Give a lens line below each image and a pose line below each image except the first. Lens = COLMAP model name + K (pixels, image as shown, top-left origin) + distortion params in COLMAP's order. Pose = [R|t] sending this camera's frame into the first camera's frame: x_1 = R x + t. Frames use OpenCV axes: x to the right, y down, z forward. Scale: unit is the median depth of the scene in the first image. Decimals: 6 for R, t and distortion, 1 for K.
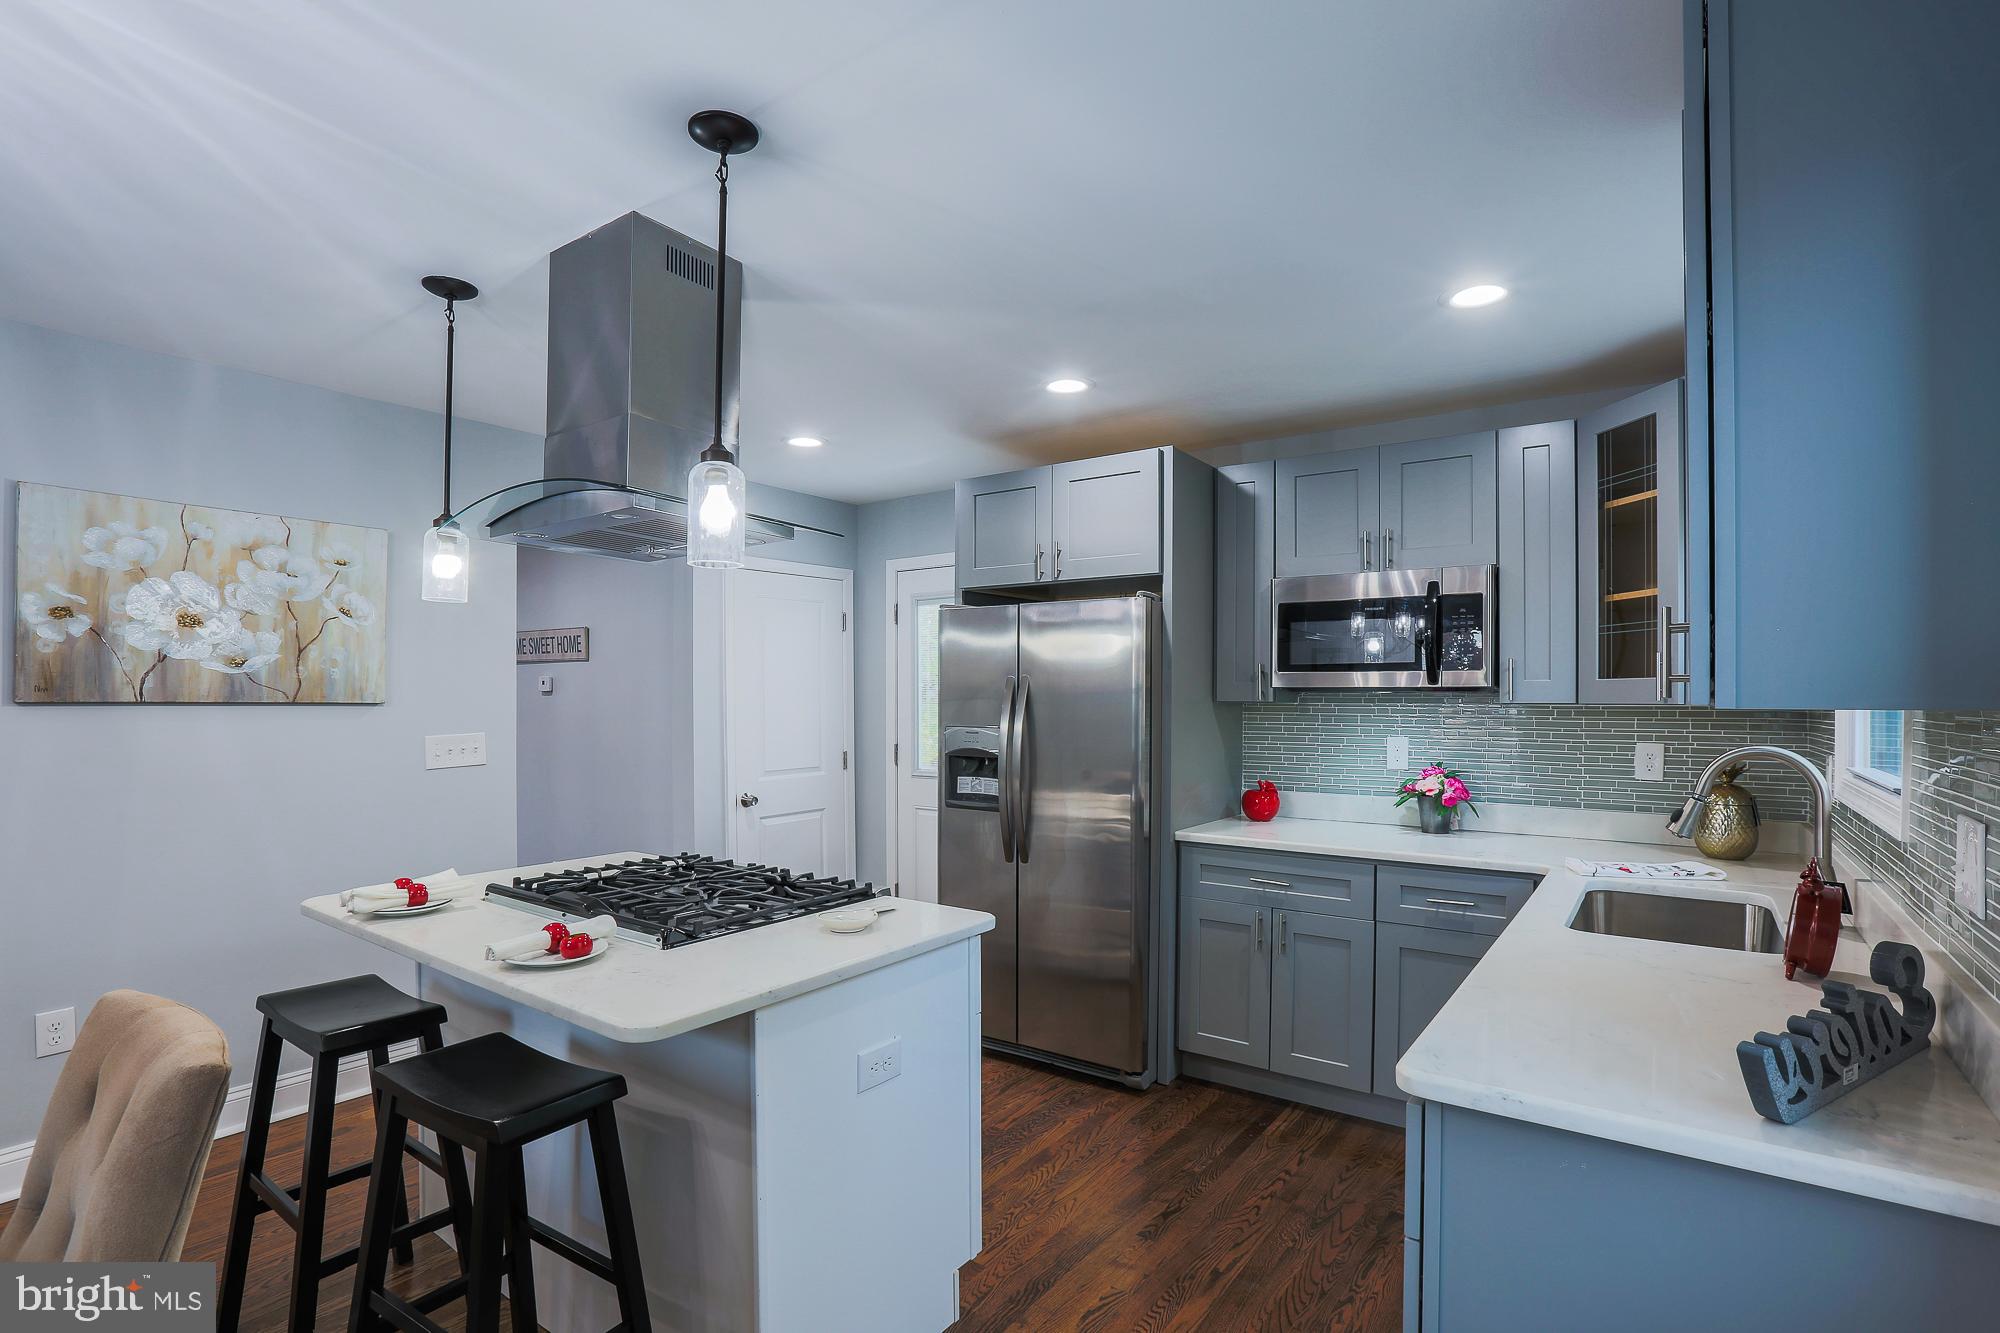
lens RADIAL K [[936.4, 0, 1000.0], [0, 936.4, 666.5], [0, 0, 1]] dist [-0.032239, 0.006529]
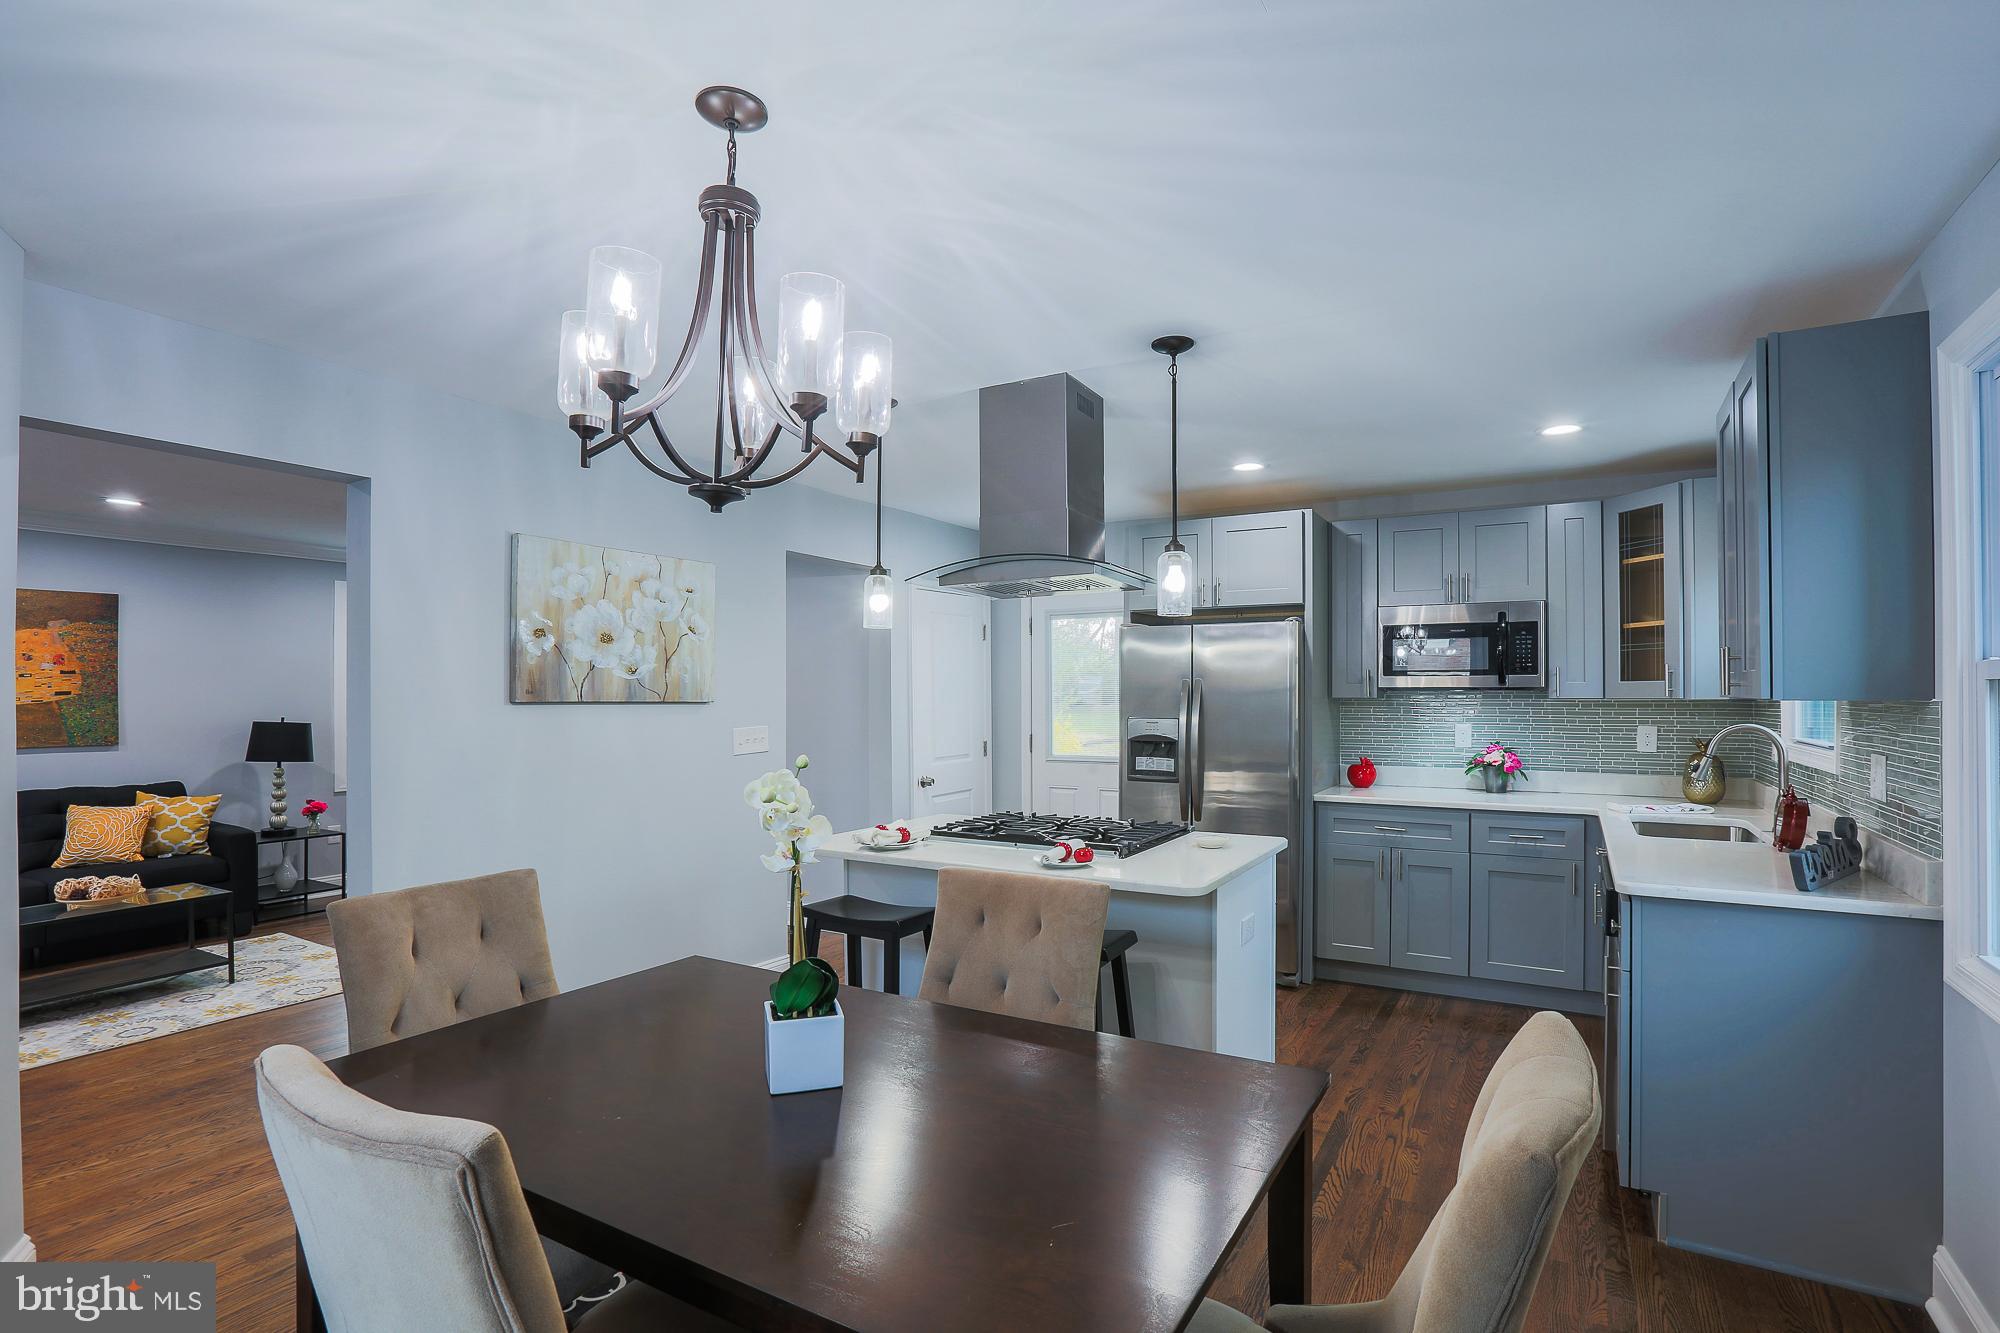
lens RADIAL K [[952.4, 0, 1011.1], [0, 952.4, 656.1], [0, 0, 1]] dist [-0.020195, 0.000328]
pose [[0.994412, 0.000780, 0.105562, -0.434070], [-0.000005, 0.999973, -0.007344, -0.014276], [-0.105565, 0.007303, 0.994386, -0.351332]]
